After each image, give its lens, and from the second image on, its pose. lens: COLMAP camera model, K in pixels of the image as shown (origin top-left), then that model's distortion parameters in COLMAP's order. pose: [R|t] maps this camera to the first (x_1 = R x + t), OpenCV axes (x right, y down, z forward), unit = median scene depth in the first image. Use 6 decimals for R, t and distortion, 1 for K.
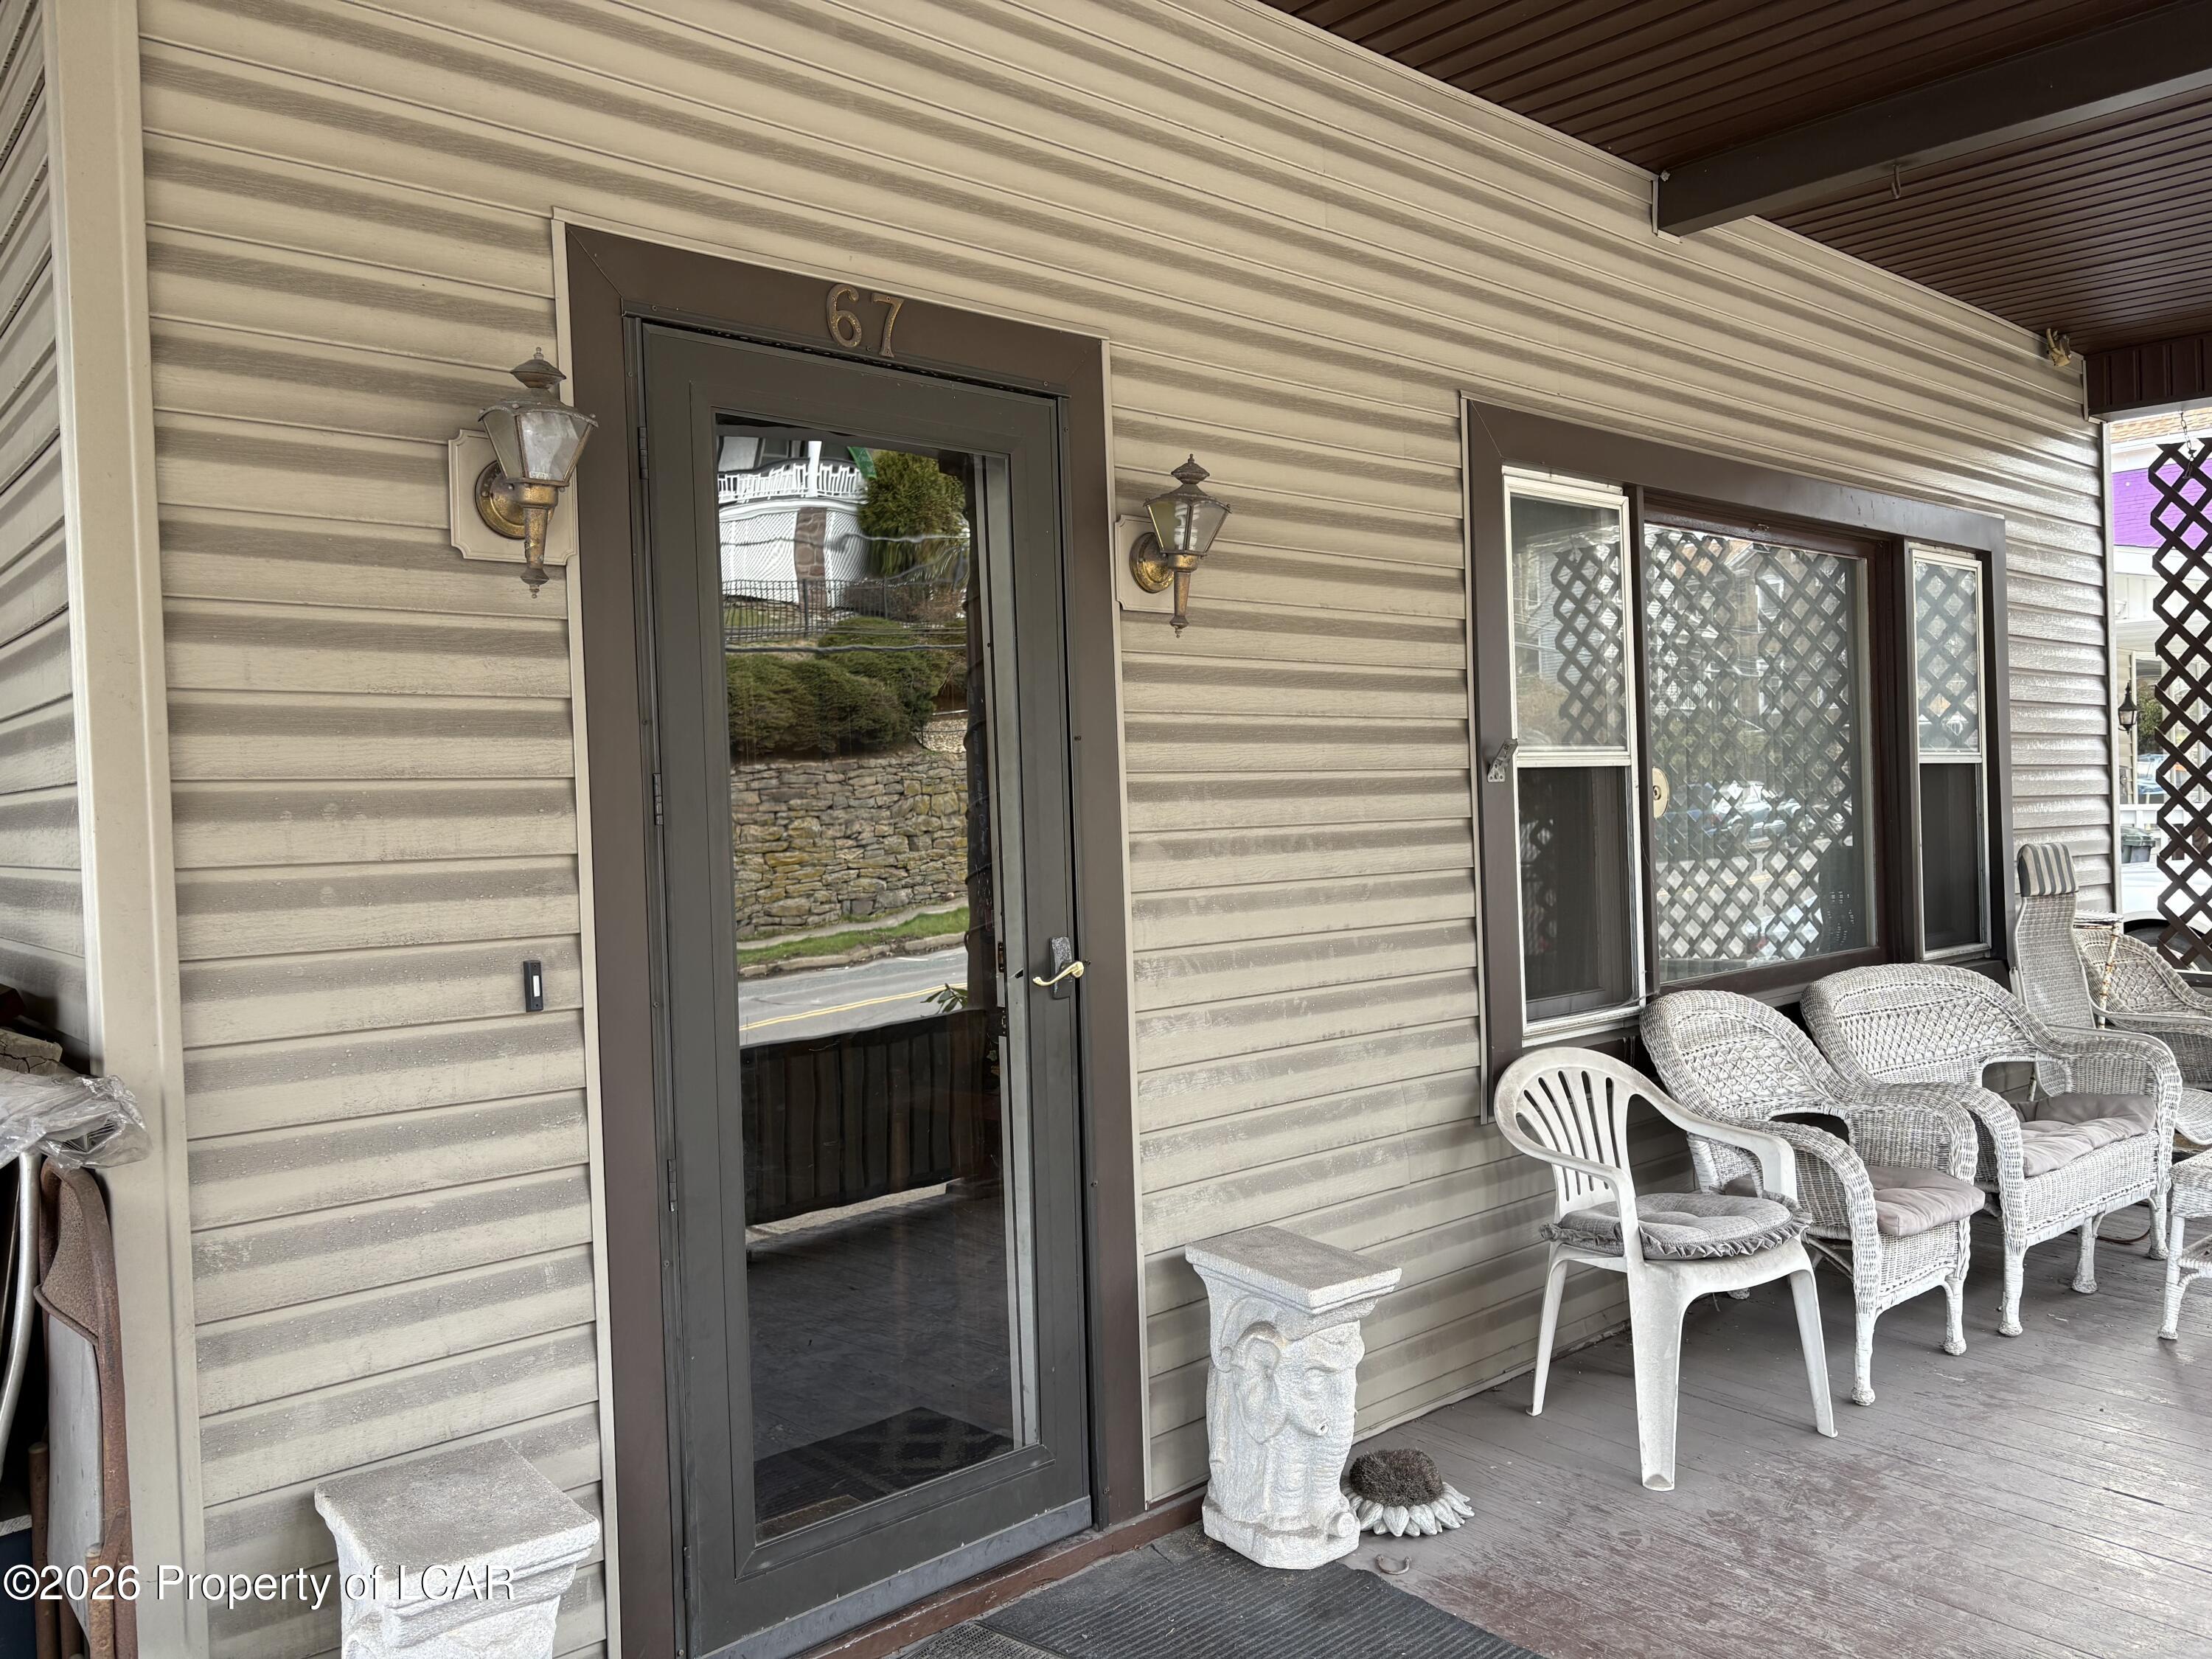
lens RADIAL K [[1653.2, 0, 1106.8], [0, 1653.2, 830.5], [0, 0, 1]] dist [0.031718, -0.035724]
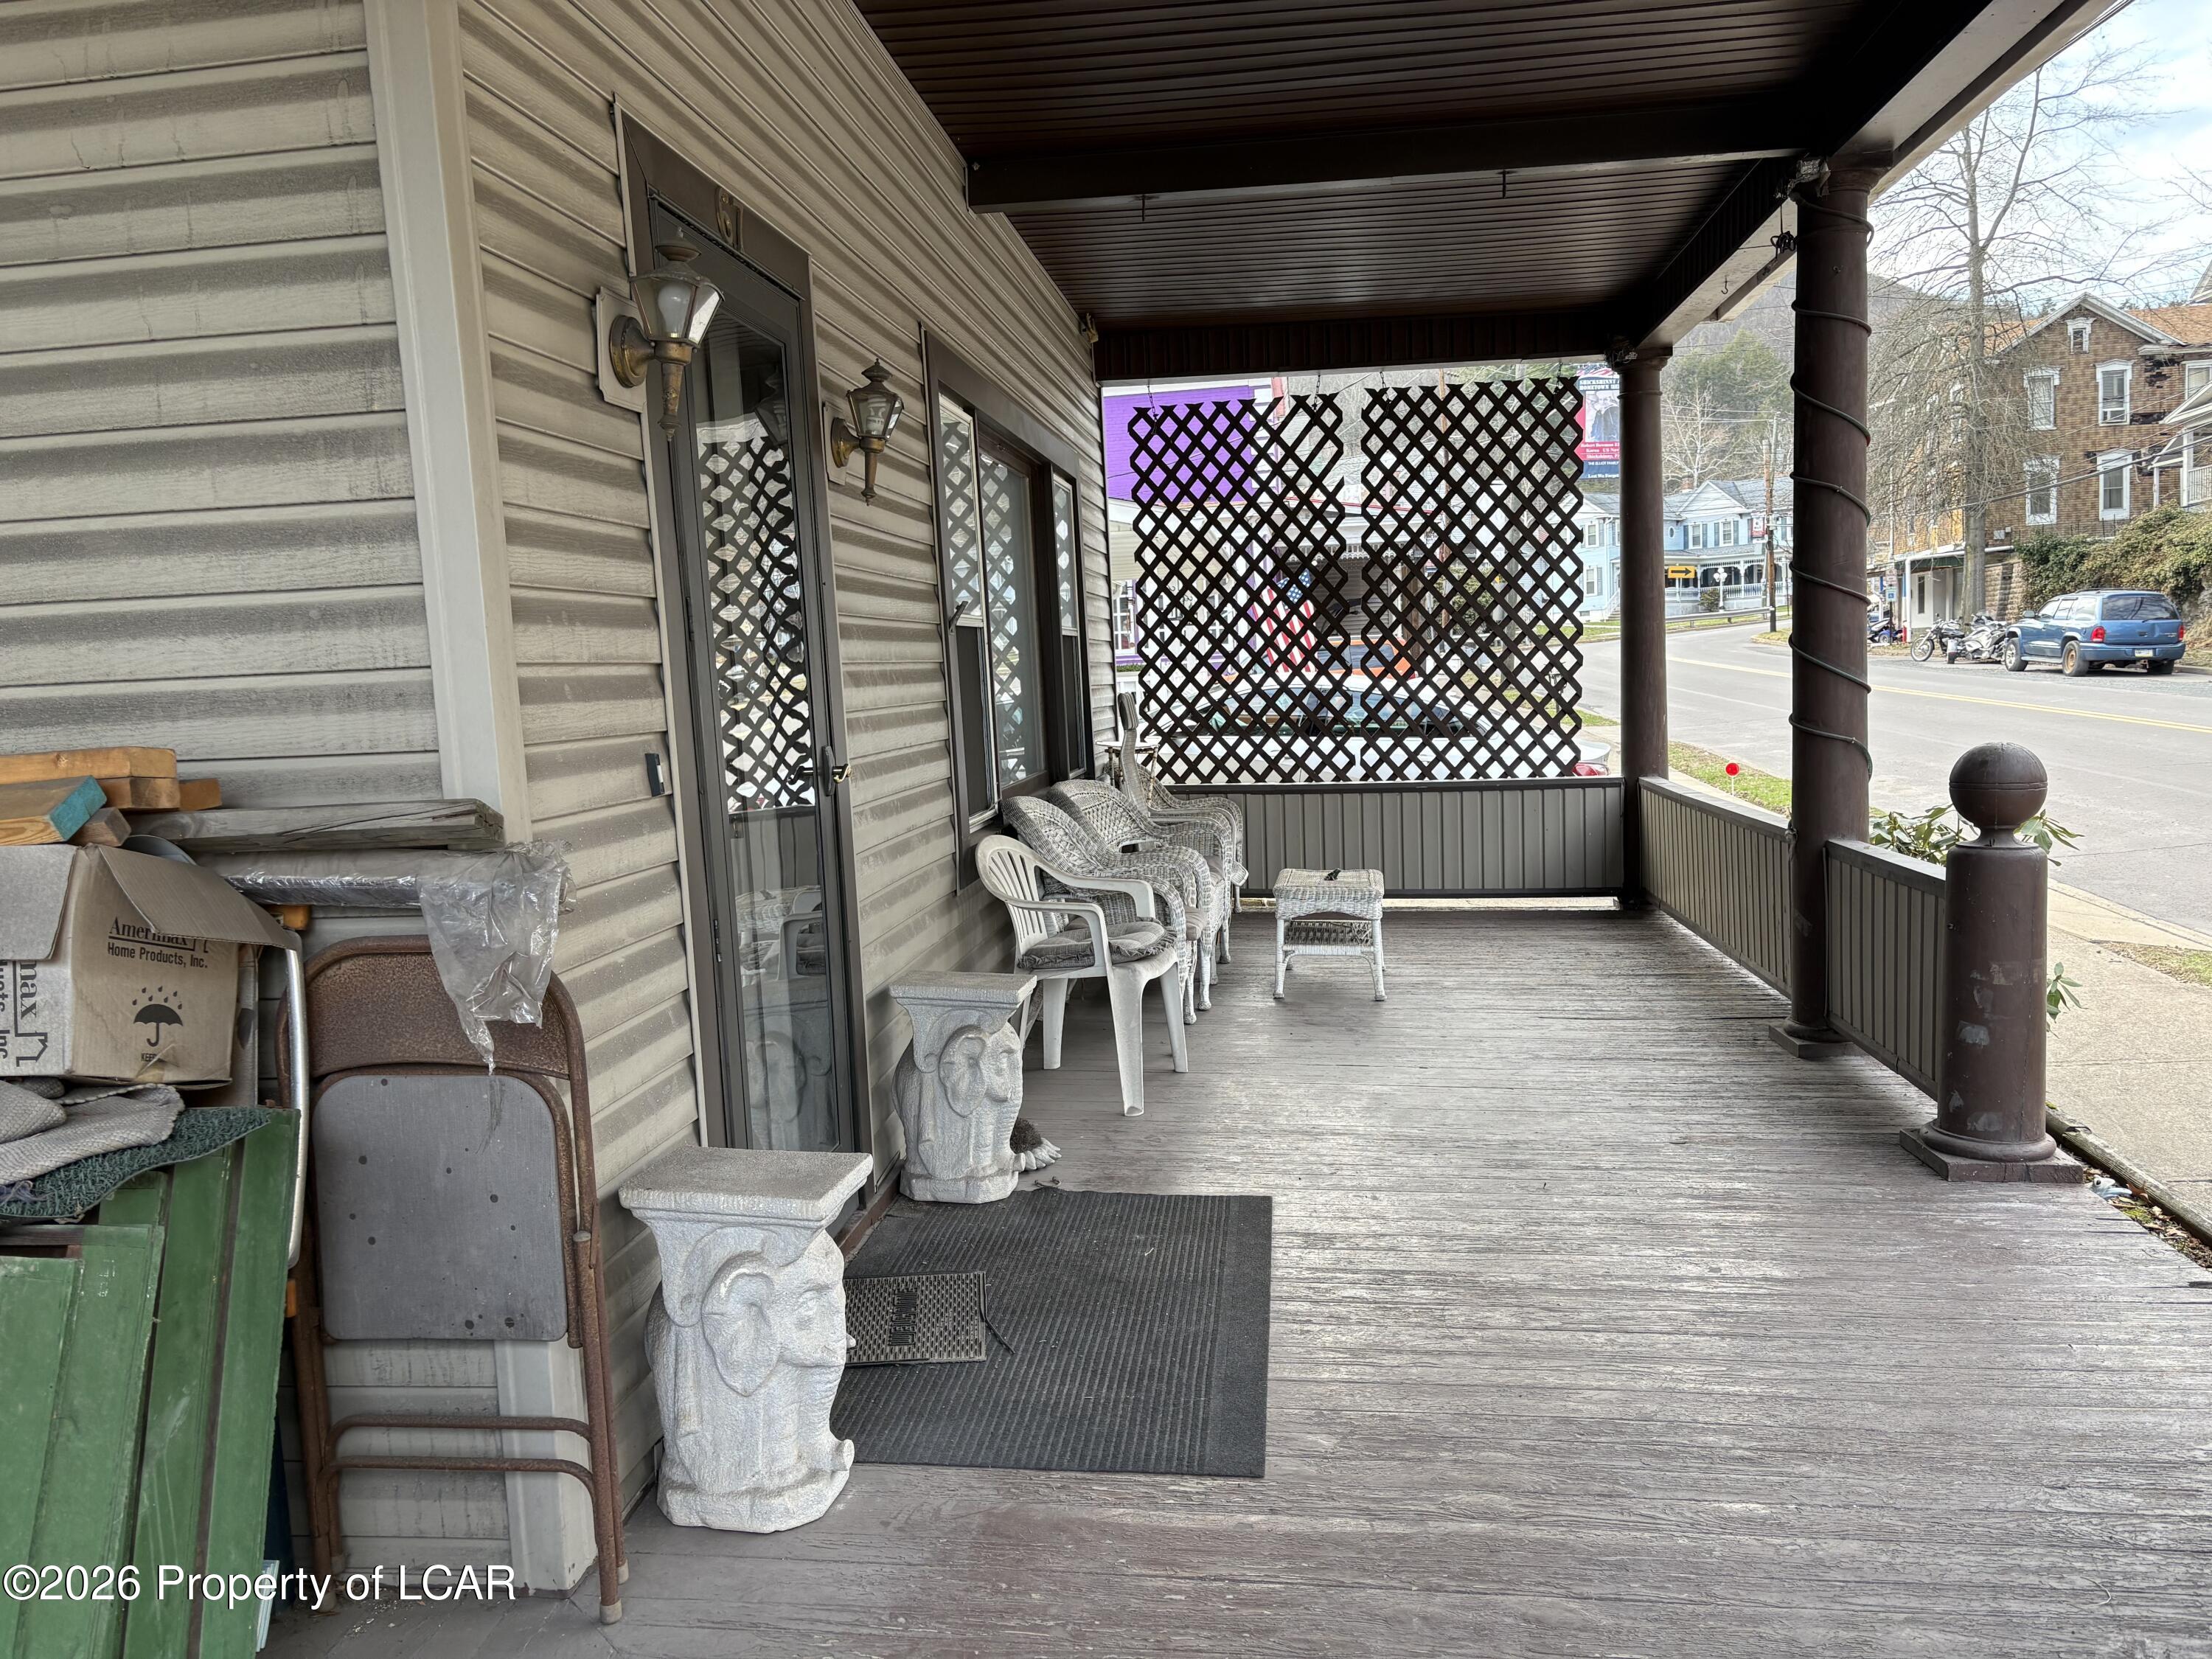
lens RADIAL K [[1653.2, 0, 1111.6], [0, 1653.2, 834.6], [0, 0, 1]] dist [0.031718, -0.035724]
pose [[0.748857, -0.073029, 0.658695, -0.621072], [0.033348, 0.996803, 0.072602, 0.043840], [-0.661892, -0.032403, 0.748899, -0.066523]]
